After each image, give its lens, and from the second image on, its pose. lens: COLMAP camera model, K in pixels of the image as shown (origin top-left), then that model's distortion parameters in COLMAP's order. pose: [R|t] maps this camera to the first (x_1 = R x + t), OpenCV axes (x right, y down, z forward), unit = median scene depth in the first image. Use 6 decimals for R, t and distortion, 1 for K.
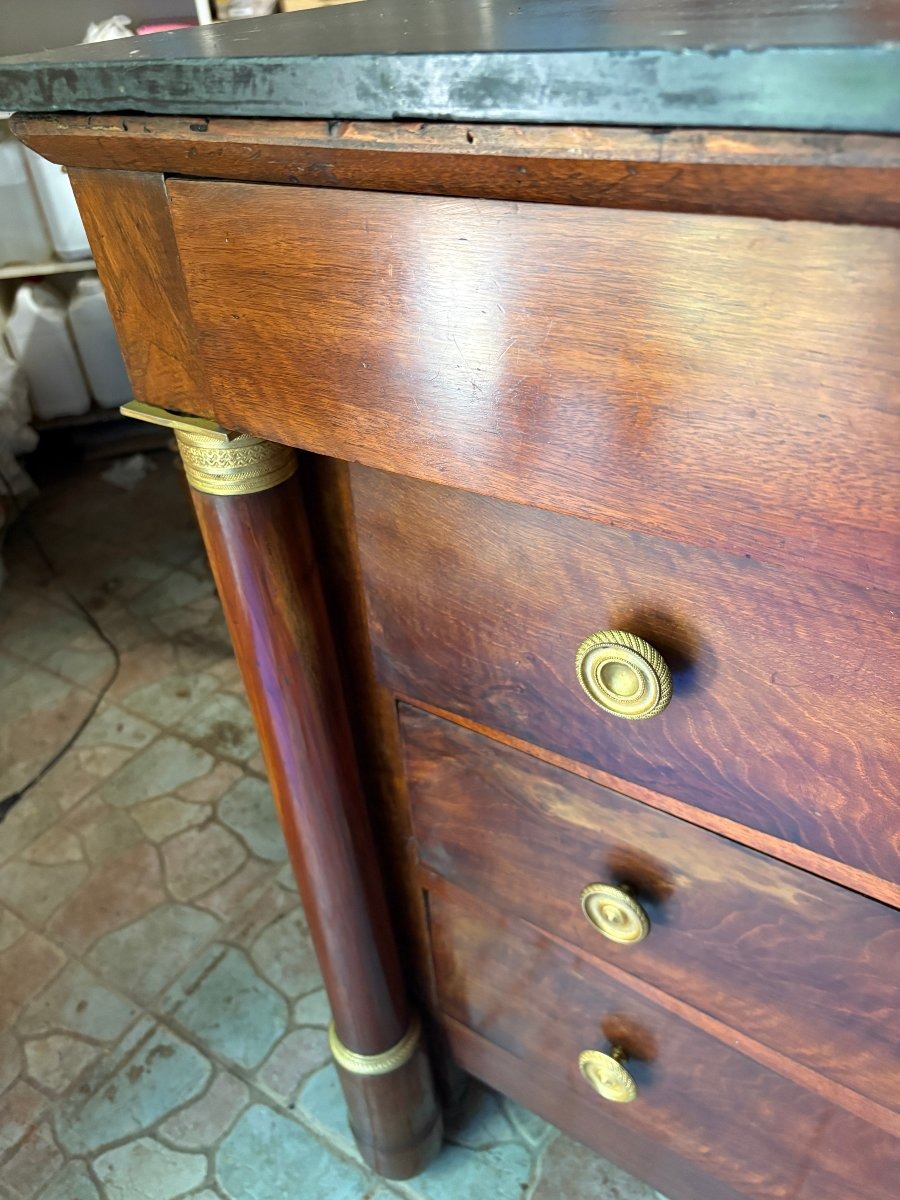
lens RADIAL K [[907.2, 0, 457.3], [0, 907.2, 591.6], [0, 0, 1]] dist [-0.009144, 0.006154]
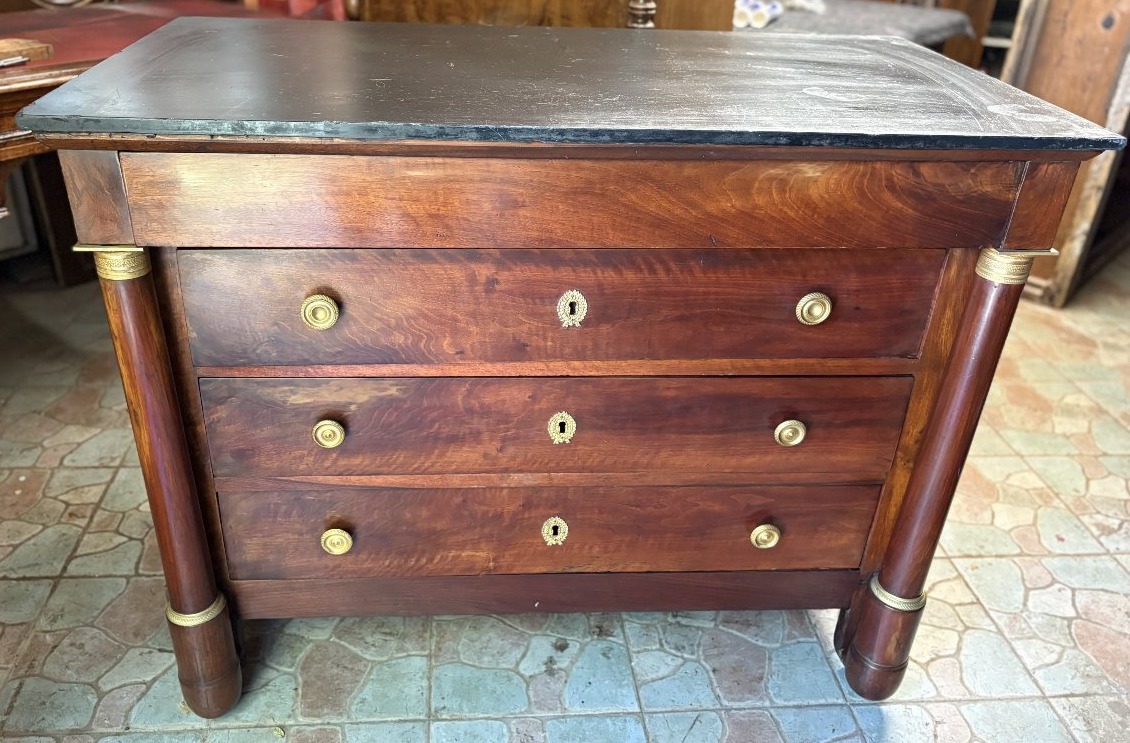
lens RADIAL K [[911.9, 0, 515.9], [0, 911.9, 343.0], [0, 0, 1]] dist [0.020366, -0.040151]
pose [[0.791163, -0.203294, 0.576830, -0.738023], [0.270712, 0.962121, -0.032217, 0.333869], [-0.548431, 0.181644, 0.816228, -1.192050]]
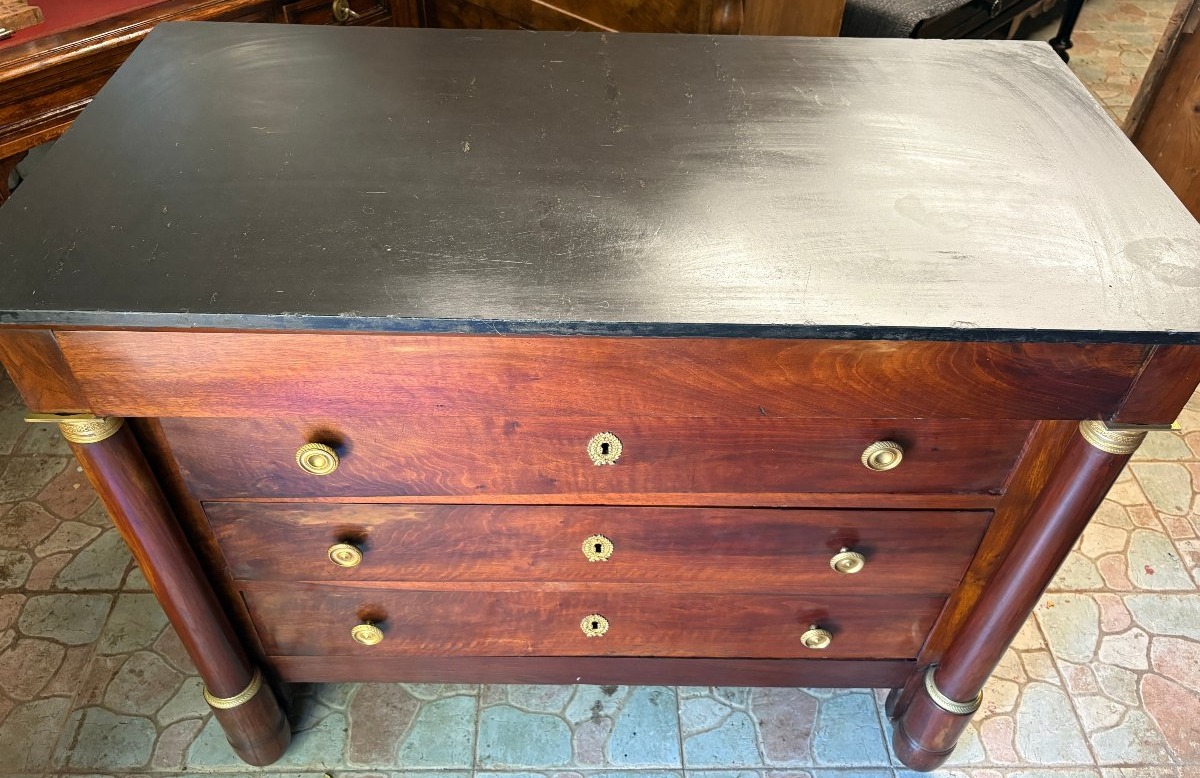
lens RADIAL K [[913.6, 0, 585.7], [0, 913.6, 405.2], [0, 0, 1]] dist [0.012910, -0.028748]
pose [[0.824051, -0.331916, 0.459100, -0.234131], [0.257437, 0.941282, 0.218438, -0.306002], [-0.504645, -0.061815, 0.861111, -1.130515]]
